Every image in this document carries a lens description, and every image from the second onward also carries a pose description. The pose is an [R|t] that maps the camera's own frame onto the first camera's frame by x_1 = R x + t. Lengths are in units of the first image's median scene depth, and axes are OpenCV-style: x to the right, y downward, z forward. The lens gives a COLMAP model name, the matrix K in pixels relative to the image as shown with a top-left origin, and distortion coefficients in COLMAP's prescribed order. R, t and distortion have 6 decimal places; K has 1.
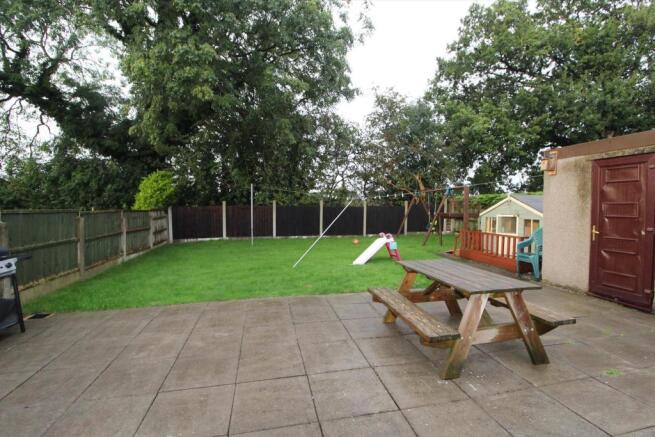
lens RADIAL K [[310.6, 0, 328.5], [0, 310.6, 216.6], [0, 0, 1]] dist [0.000682, -0.000032]
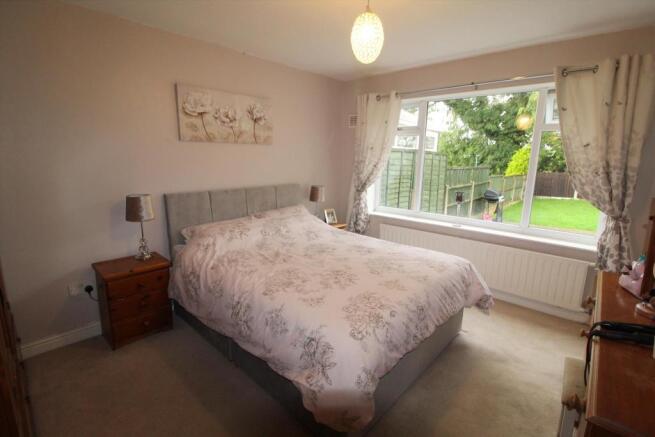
lens RADIAL K [[310.6, 0, 327.0], [0, 310.6, 216.9], [0, 0, 1]] dist [0.000682, -0.000032]
pose [[0.602275, 0.158383, -0.782419, 0.058149], [-0.047737, 0.985512, 0.162749, -0.015230], [0.796860, -0.060669, 0.601110, -0.565317]]
